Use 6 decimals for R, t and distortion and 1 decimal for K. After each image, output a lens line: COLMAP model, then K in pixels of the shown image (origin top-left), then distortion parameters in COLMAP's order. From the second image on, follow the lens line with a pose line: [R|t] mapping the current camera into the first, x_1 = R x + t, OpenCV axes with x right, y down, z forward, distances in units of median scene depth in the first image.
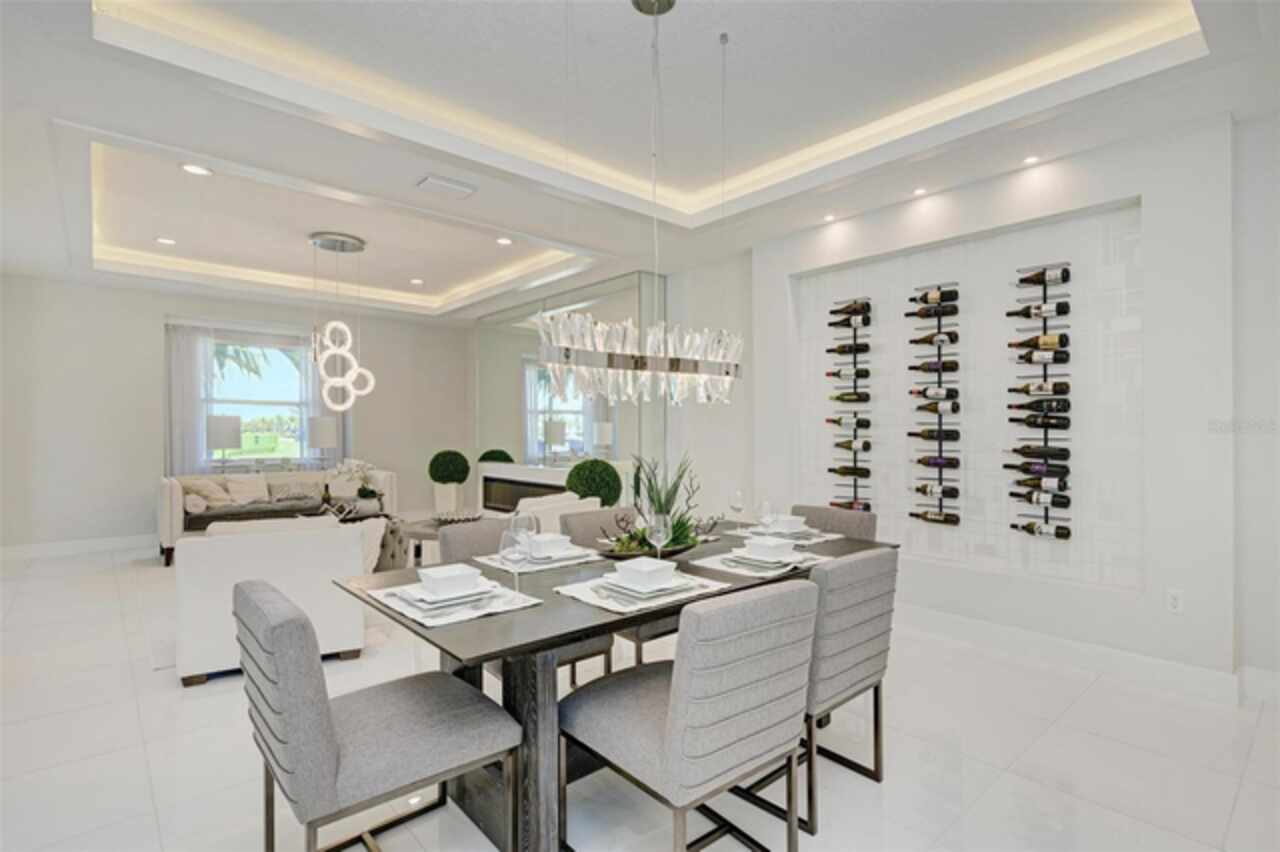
lens RADIAL K [[630.1, 0, 640.0], [0, 630.1, 429.6], [0, 0, 1]] dist [0.003819, -0.000001]
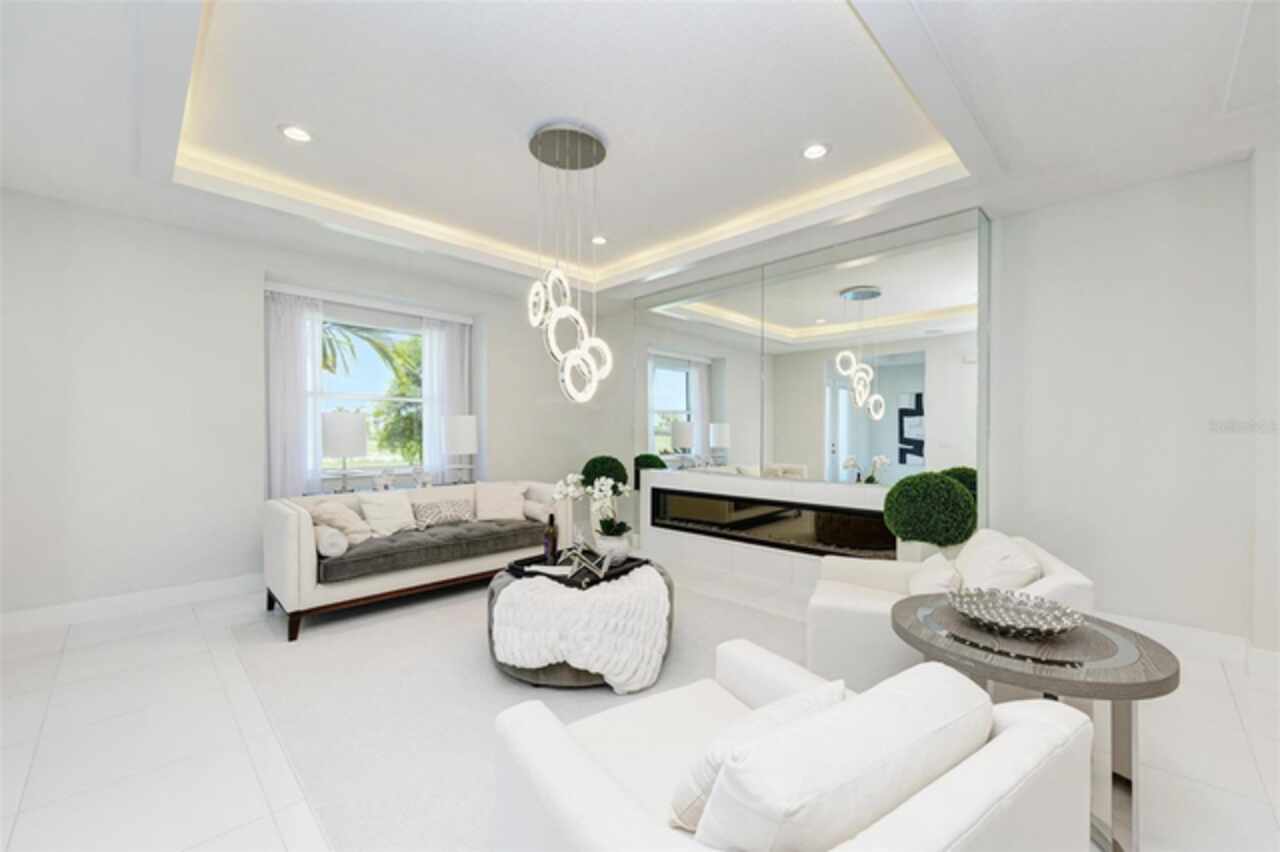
lens RADIAL K [[507.5, 0, 635.3], [0, 507.5, 429.2], [0, 0, 1]] dist [0.003576, 0.000246]
pose [[0.998308, 0.001482, 0.058124, -0.368847], [-0.000820, 0.999935, -0.011403, 0.005448], [-0.058138, 0.011336, 0.998244, 0.397476]]
